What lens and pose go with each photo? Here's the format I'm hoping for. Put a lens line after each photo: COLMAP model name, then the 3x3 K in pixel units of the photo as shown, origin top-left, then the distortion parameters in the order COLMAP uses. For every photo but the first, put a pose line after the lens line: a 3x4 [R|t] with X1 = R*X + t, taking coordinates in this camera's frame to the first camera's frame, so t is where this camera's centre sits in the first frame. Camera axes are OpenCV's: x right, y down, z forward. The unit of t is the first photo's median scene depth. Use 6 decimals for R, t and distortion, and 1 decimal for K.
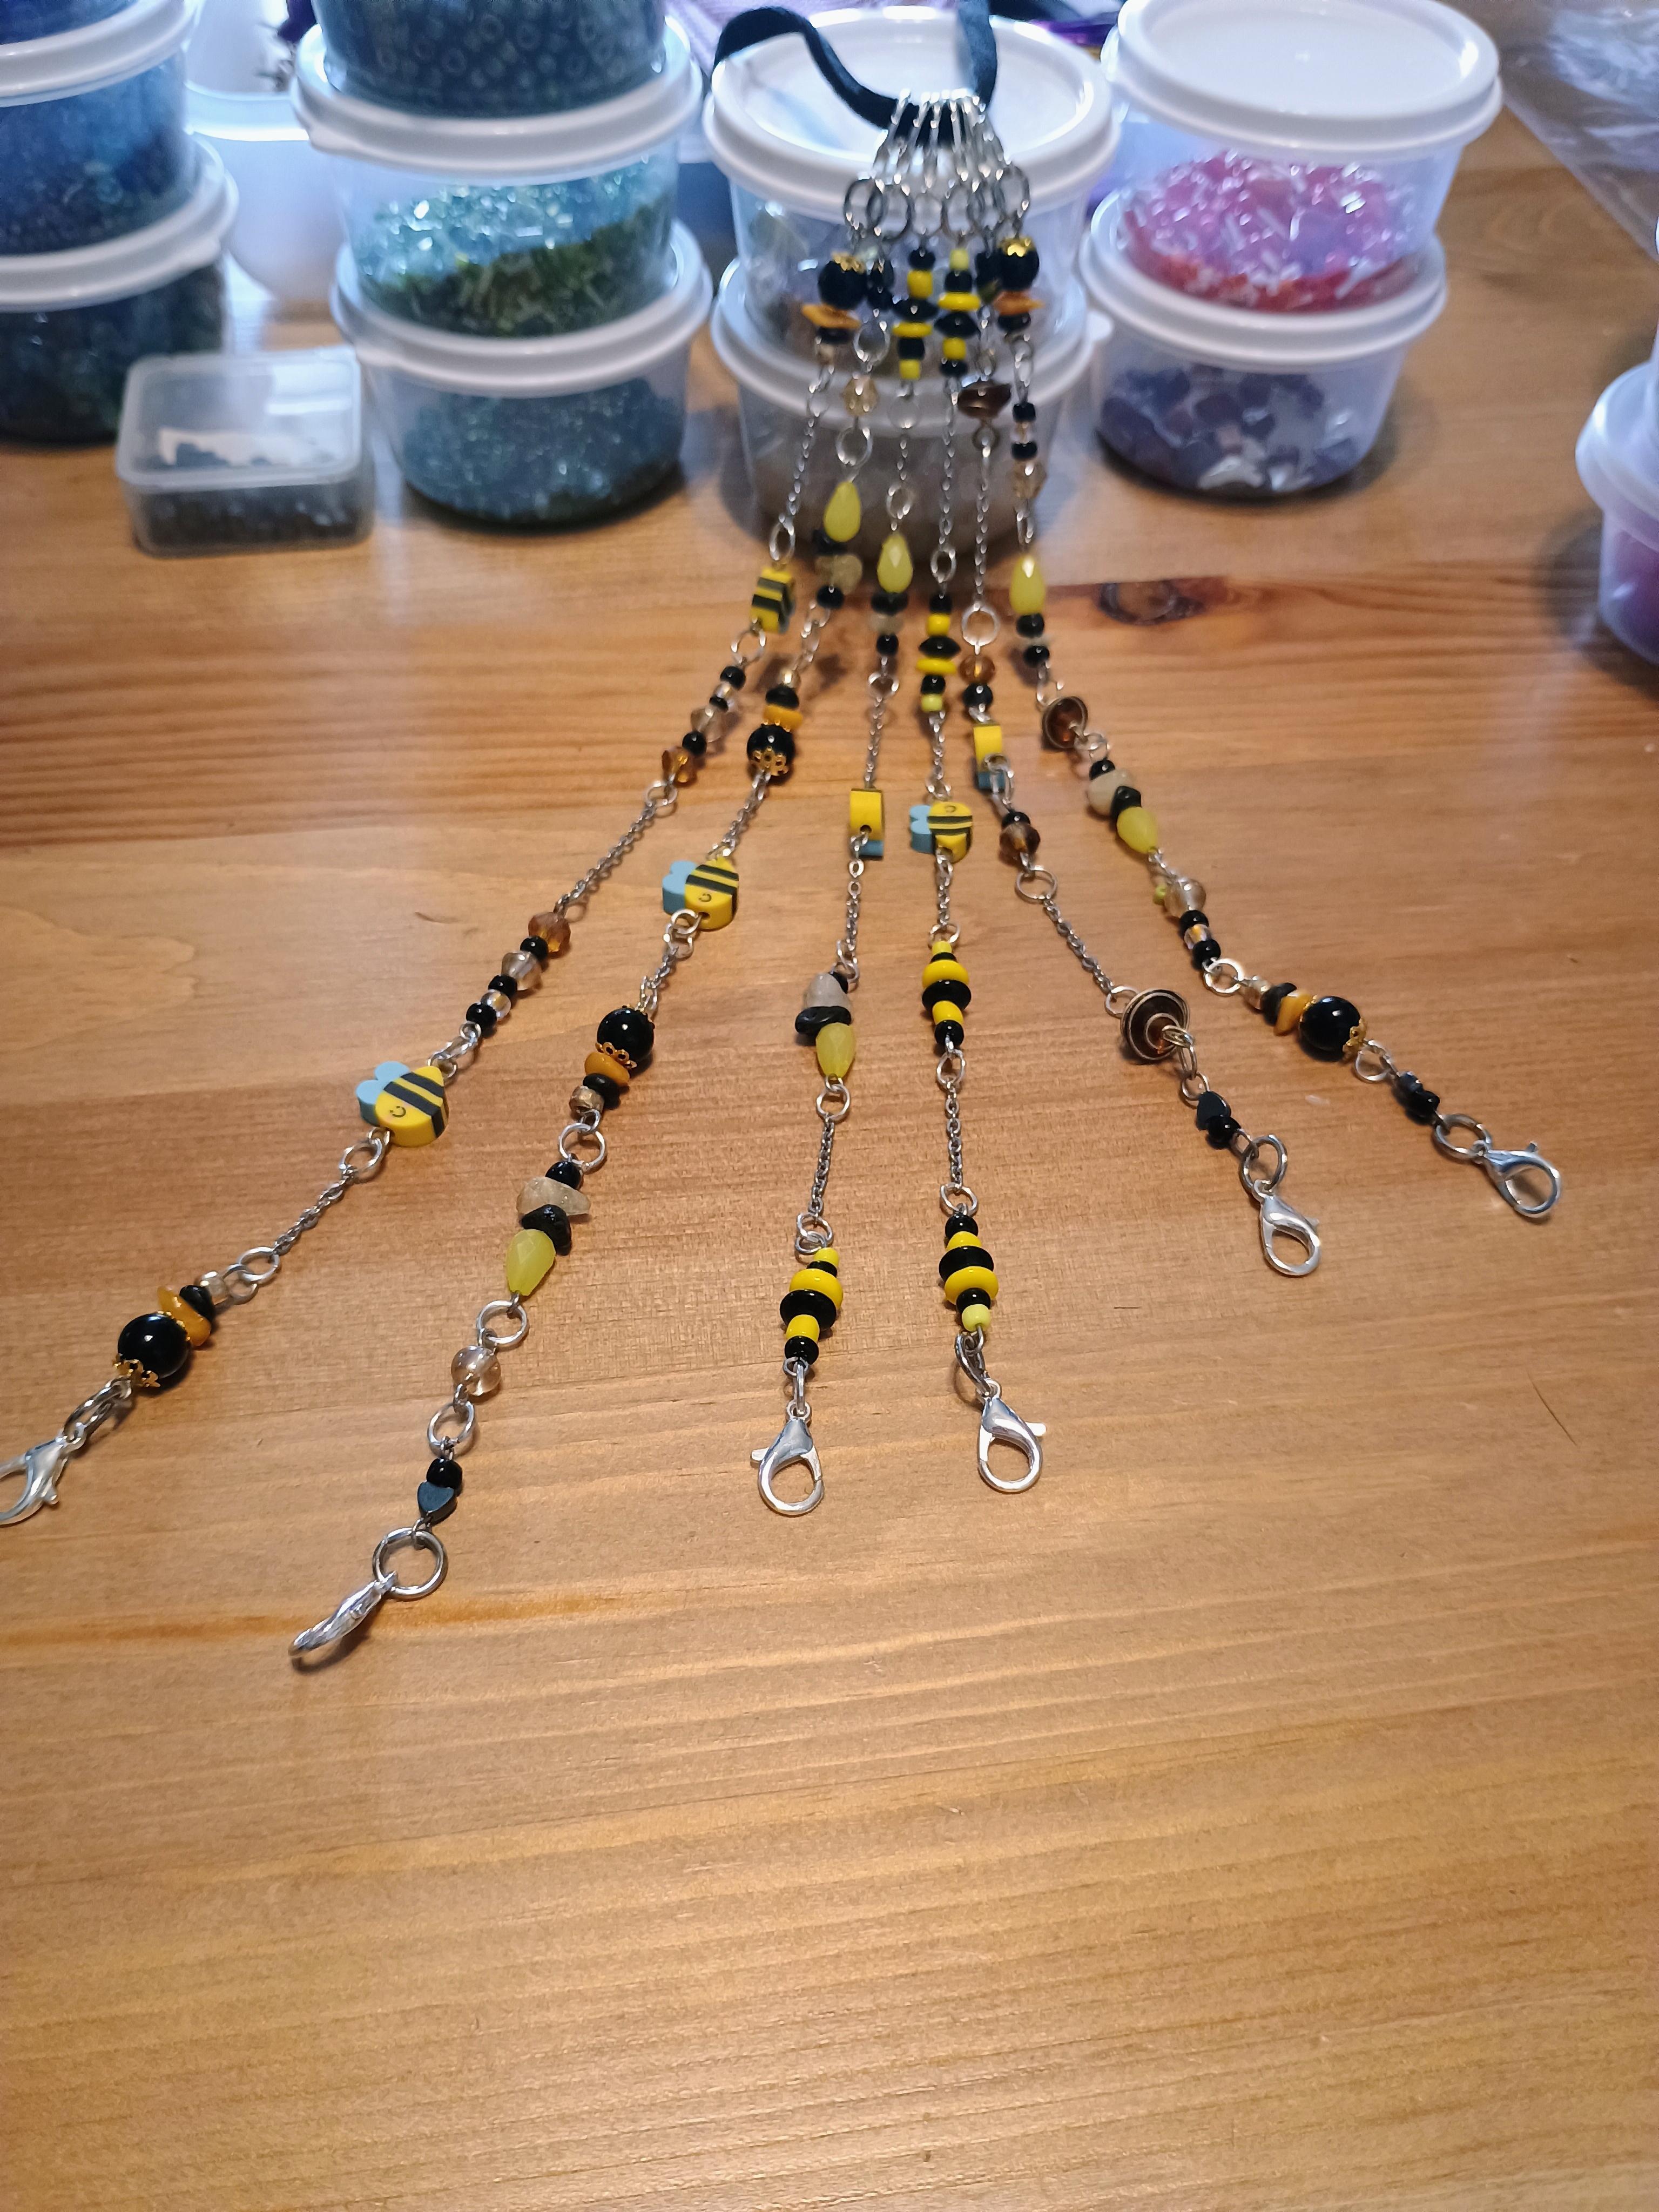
lens RADIAL K [[1943.0, 0, 829.5], [0, 1943.0, 1106.0], [0, 0, 1]] dist [0.008435, -0.008760]
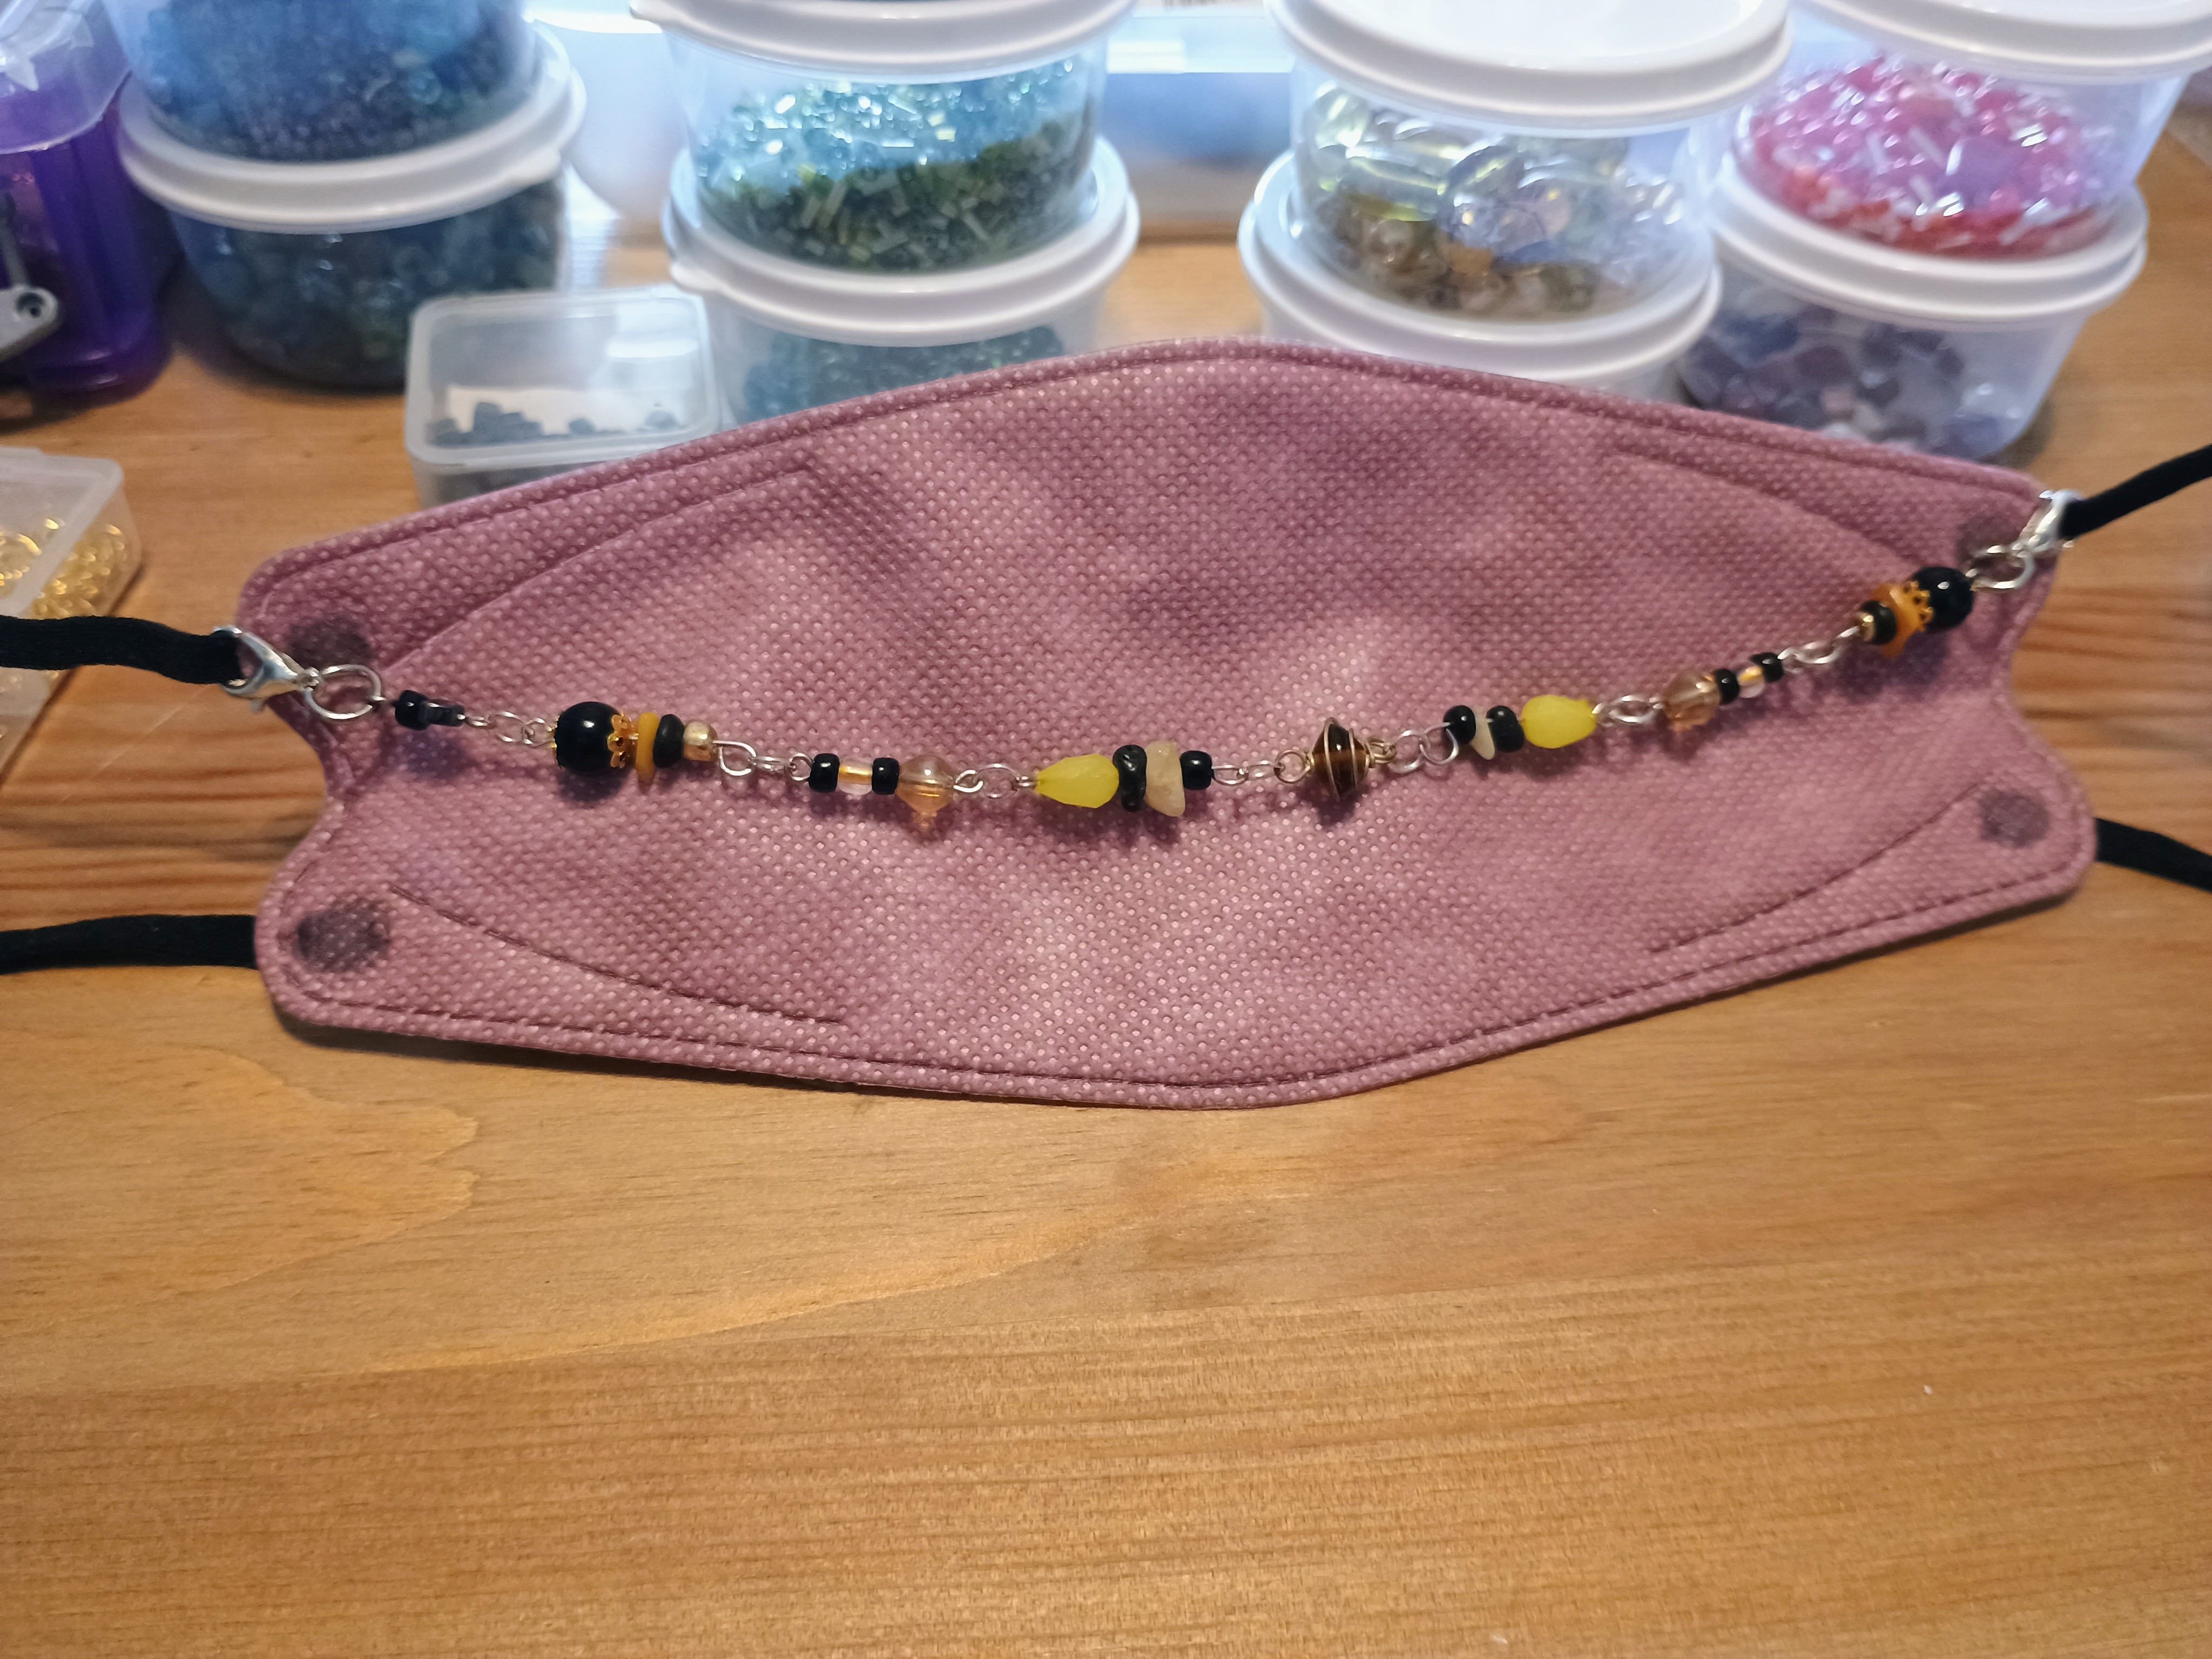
lens RADIAL K [[1943.0, 0, 1106.0], [0, 1943.0, 829.5], [0, 0, 1]] dist [0.008435, -0.008760]
pose [[0.999607, 0.024901, -0.012842, -0.089375], [-0.025797, 0.996845, -0.075066, -0.139946], [0.010932, 0.075368, 0.997096, 0.282683]]
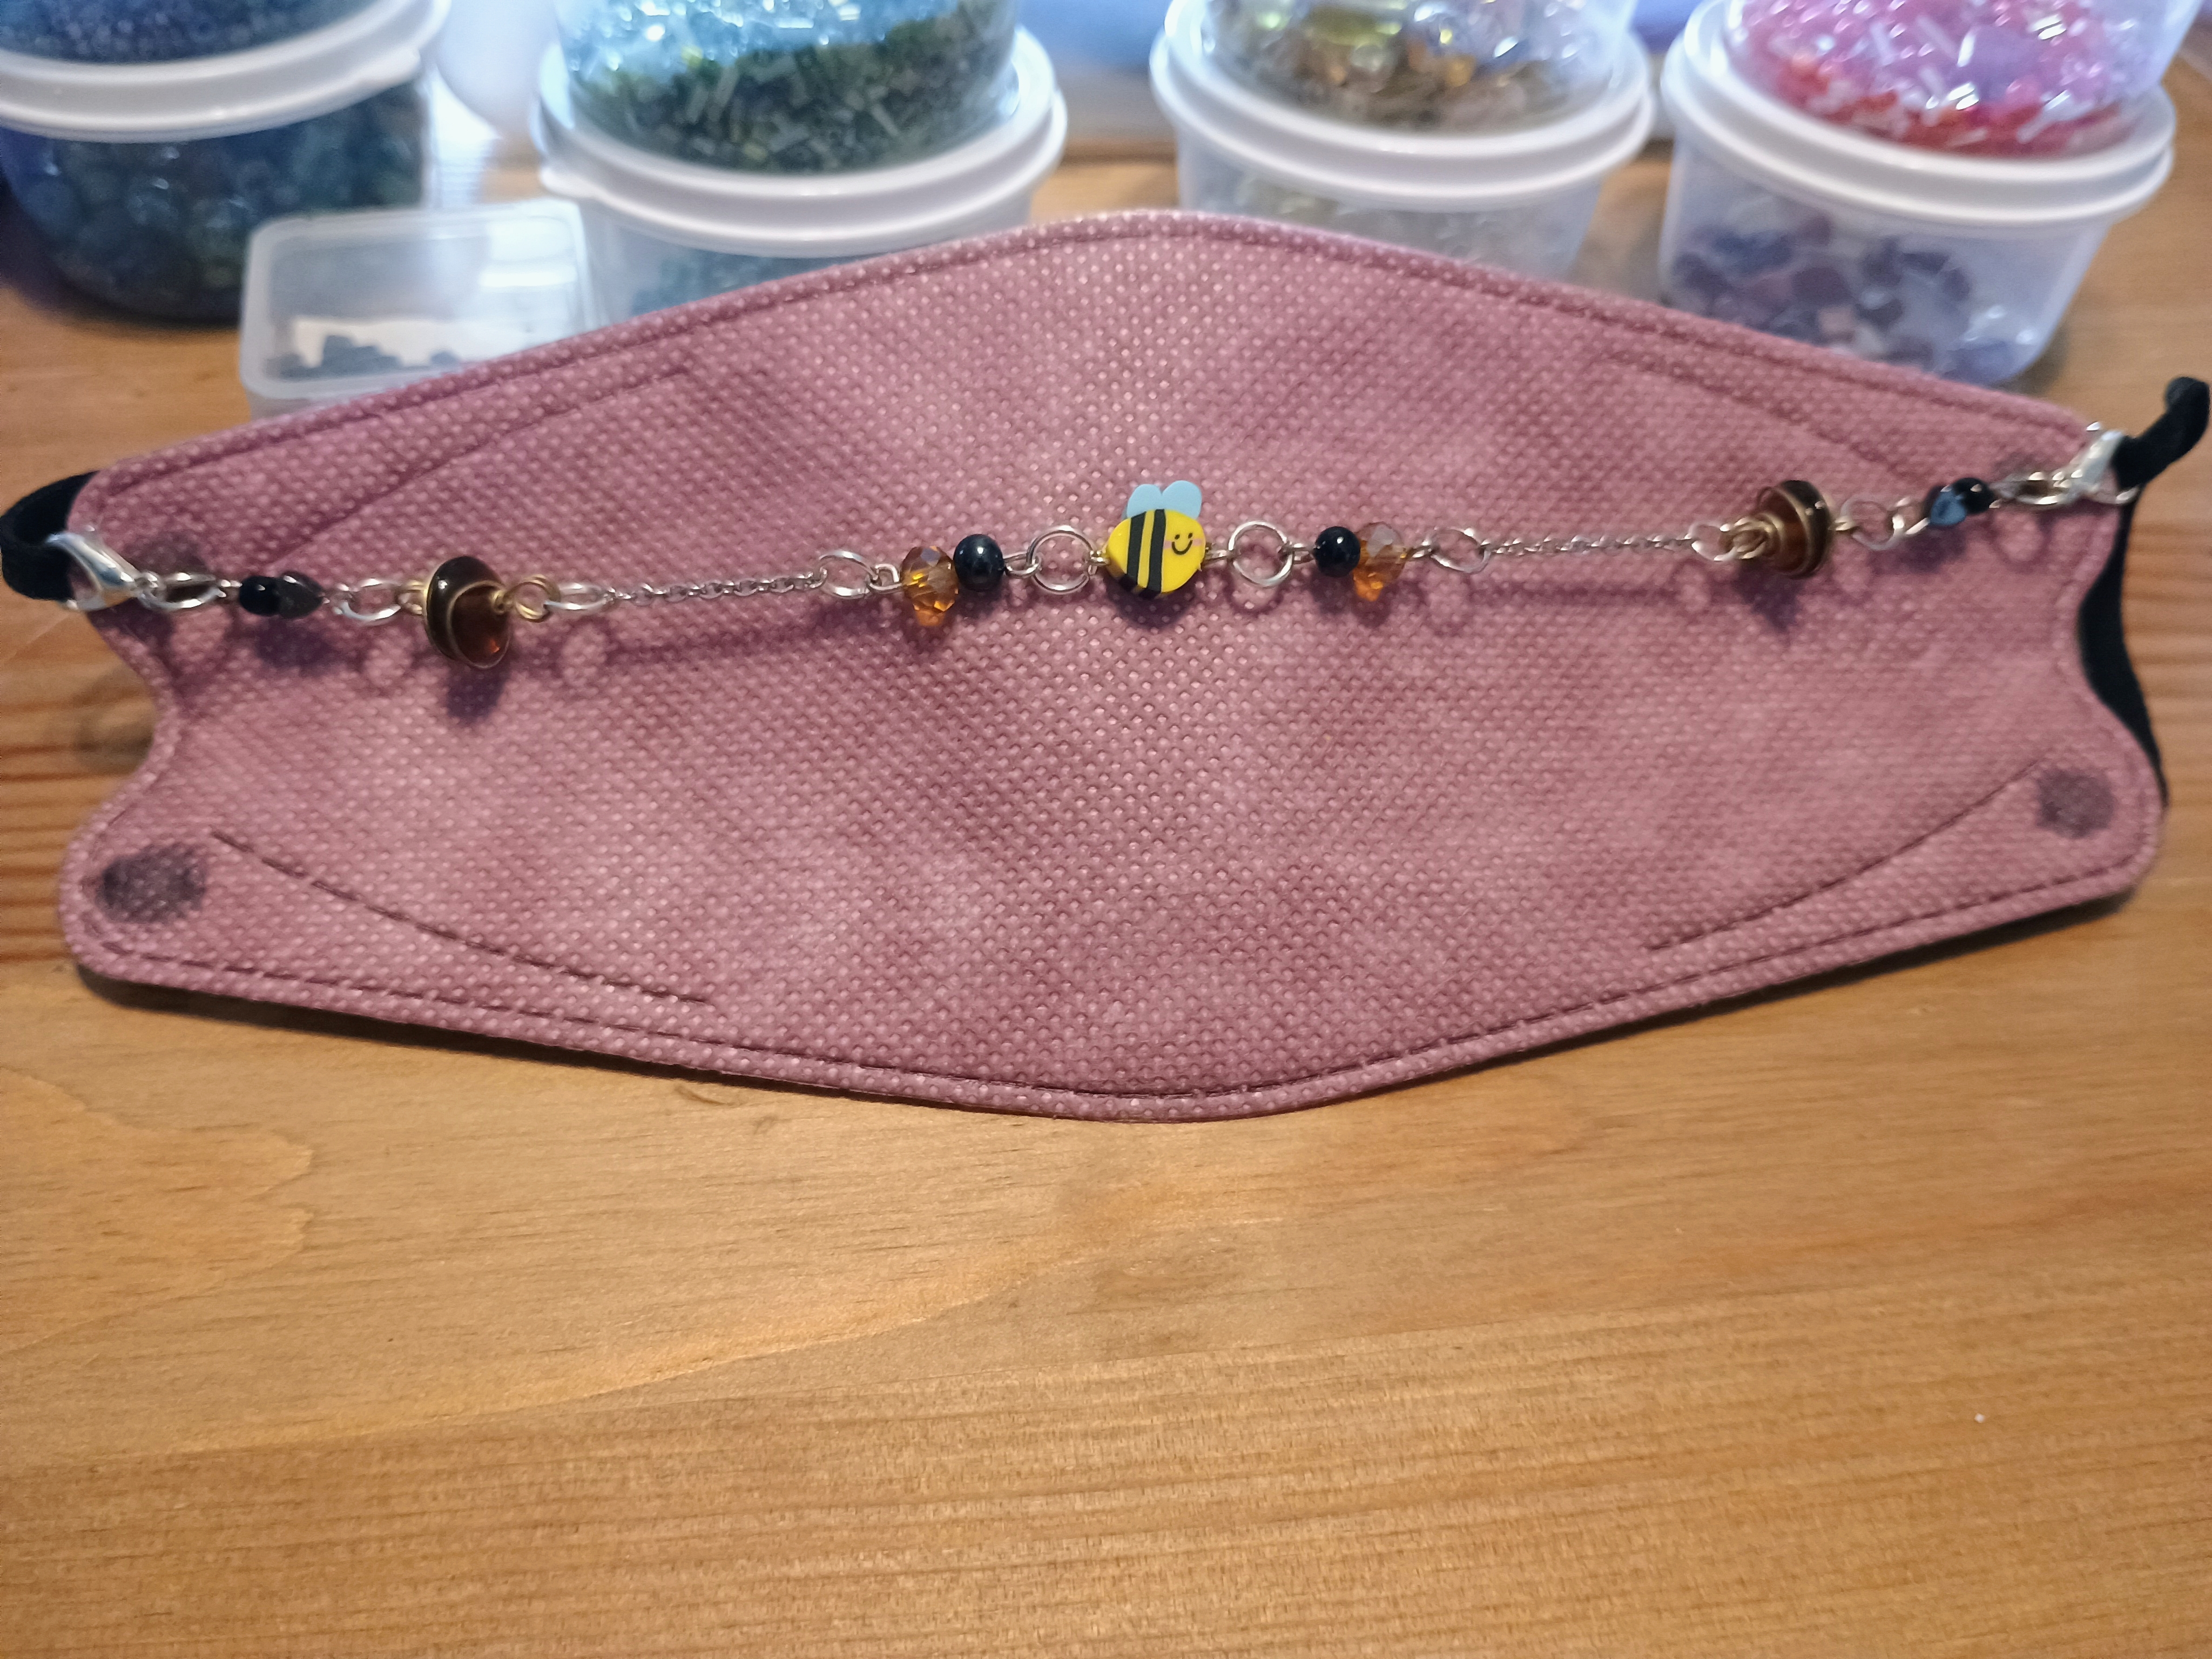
lens RADIAL K [[1955.8, 0, 1089.6], [0, 1955.8, 823.2], [0, 0, 1]] dist [0.005865, -0.021603]
pose [[0.999860, 0.012146, 0.011496, -0.090394], [-0.011324, 0.997554, -0.068982, -0.143533], [-0.012306, 0.068843, 0.997552, 0.374954]]
